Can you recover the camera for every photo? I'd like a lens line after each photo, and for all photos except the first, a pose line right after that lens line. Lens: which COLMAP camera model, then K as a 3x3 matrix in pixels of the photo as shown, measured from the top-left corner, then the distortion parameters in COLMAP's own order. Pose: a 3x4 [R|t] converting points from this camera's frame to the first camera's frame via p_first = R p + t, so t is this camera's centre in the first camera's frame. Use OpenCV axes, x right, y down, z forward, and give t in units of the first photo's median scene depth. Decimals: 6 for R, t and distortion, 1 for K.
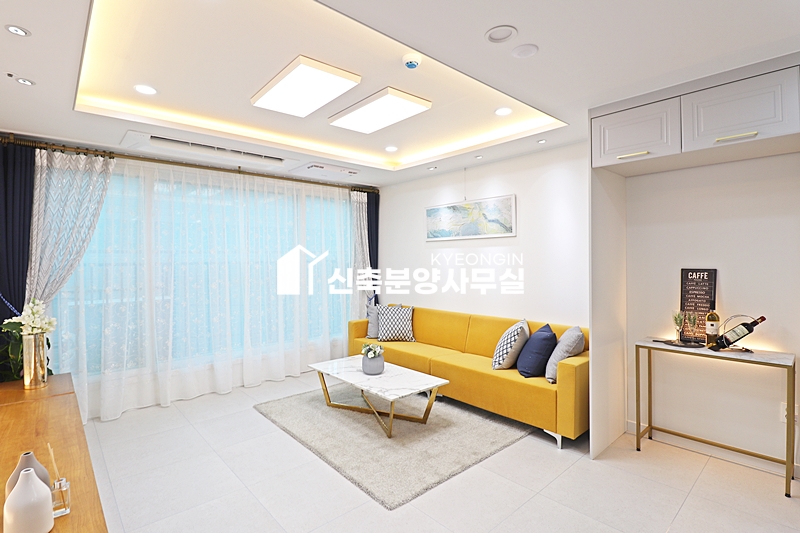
lens RADIAL K [[371.5, 0, 404.8], [0, 371.5, 260.8], [0, 0, 1]] dist [-0.005871, -0.009038]
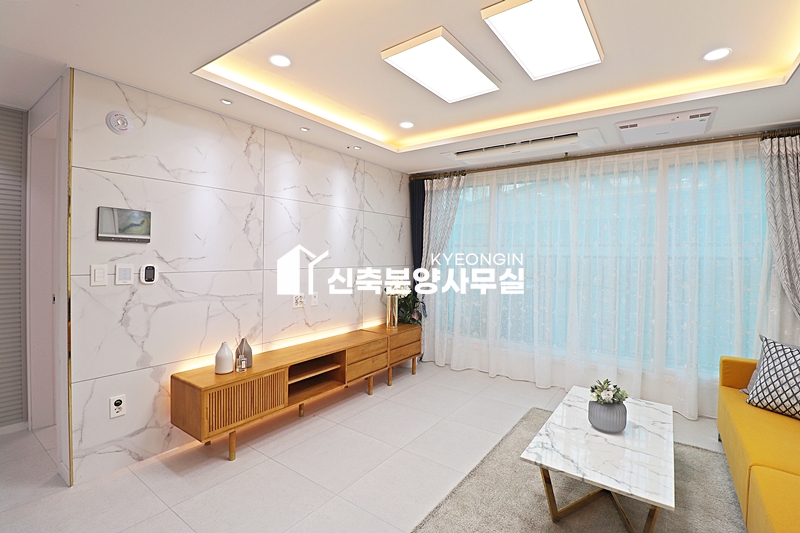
lens RADIAL K [[371.5, 0, 405.7], [0, 371.5, 257.6], [0, 0, 1]] dist [-0.005871, -0.009038]
pose [[0.207923, 0.022719, -0.977881, 0.429448], [-0.021520, 0.999594, 0.018648, -0.001160], [0.977909, 0.017166, 0.208327, 0.473772]]
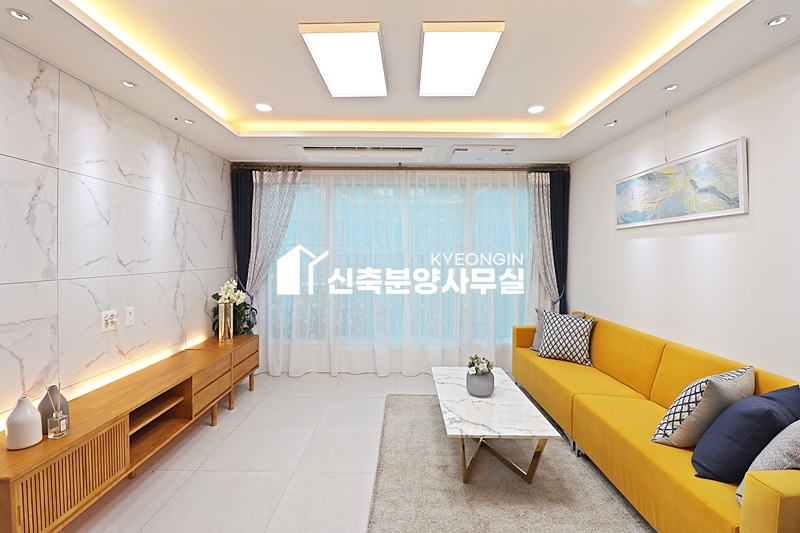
lens RADIAL K [[371.5, 0, 403.2], [0, 371.5, 258.5], [0, 0, 1]] dist [-0.005871, -0.009038]
pose [[0.742530, 0.019396, -0.669532, 0.296293], [-0.015952, 0.999809, 0.011272, 0.002179], [0.669623, 0.002311, 0.742698, 0.268019]]
